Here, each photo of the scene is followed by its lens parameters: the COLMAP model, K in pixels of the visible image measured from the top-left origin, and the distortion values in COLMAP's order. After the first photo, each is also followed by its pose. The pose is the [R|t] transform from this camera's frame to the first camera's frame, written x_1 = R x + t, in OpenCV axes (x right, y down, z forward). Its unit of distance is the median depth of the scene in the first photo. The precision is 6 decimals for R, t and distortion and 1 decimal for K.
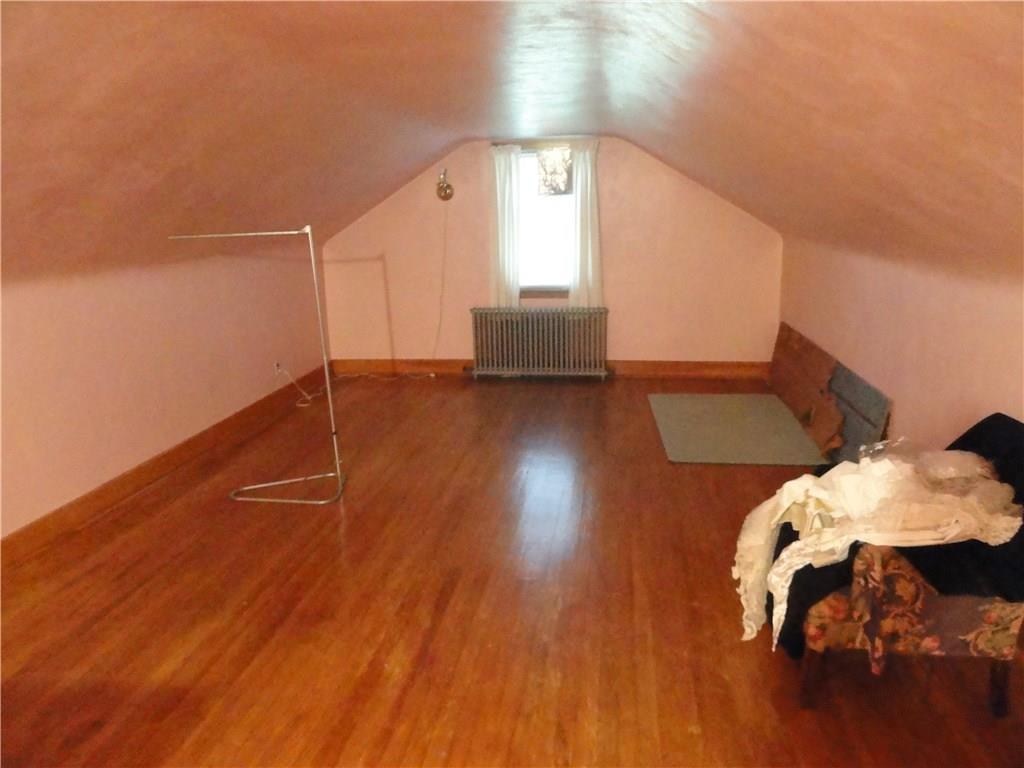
lens RADIAL K [[711.9, 0, 512.0], [0, 711.9, 384.0], [0, 0, 1]] dist [-0.017771, 0.010920]
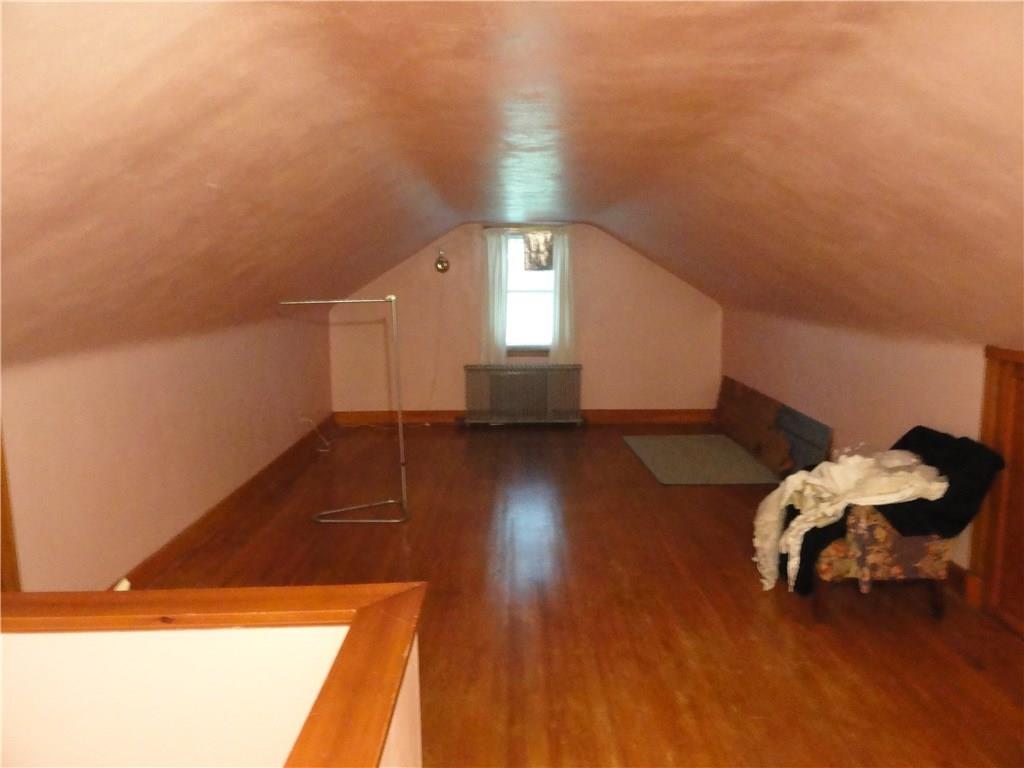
lens RADIAL K [[711.9, 0, 512.0], [0, 711.9, 384.0], [0, 0, 1]] dist [-0.017771, 0.010920]
pose [[0.989322, -0.002529, 0.145726, -0.357674], [0.015655, 0.995909, -0.088995, 0.065770], [-0.144905, 0.090326, 0.985314, -0.339533]]
